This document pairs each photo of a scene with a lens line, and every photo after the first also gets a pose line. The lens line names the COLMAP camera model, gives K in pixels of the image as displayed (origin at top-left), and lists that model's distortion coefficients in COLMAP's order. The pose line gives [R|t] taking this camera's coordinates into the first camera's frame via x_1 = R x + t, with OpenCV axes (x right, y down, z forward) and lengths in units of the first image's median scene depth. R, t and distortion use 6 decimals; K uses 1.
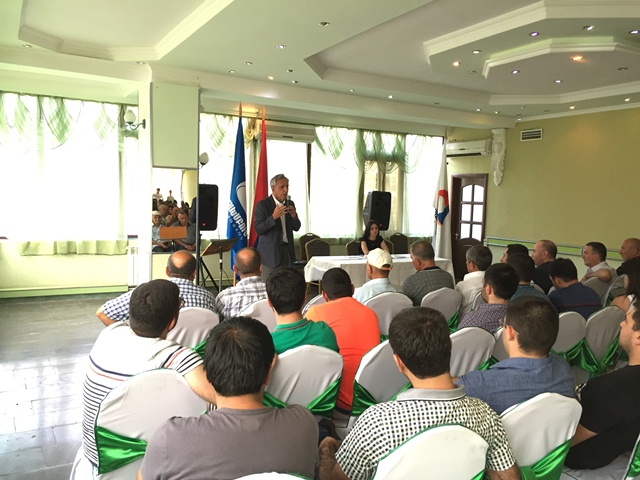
lens RADIAL K [[547.3, 0, 320.0], [0, 547.3, 240.0], [0, 0, 1]] dist [0.077776, -0.110748]
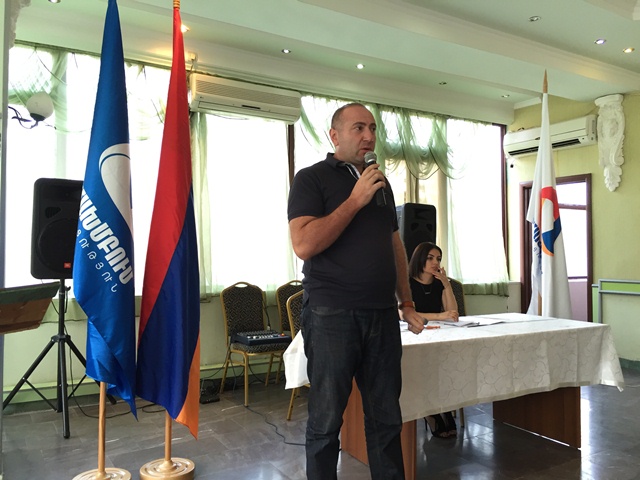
lens RADIAL K [[547.3, 0, 320.0], [0, 547.3, 240.0], [0, 0, 1]] dist [0.077776, -0.110748]
pose [[0.999275, -0.029828, 0.023657, -0.006100], [0.032202, 0.993702, -0.107331, 0.006364], [-0.020307, 0.108015, 0.993942, 0.429865]]
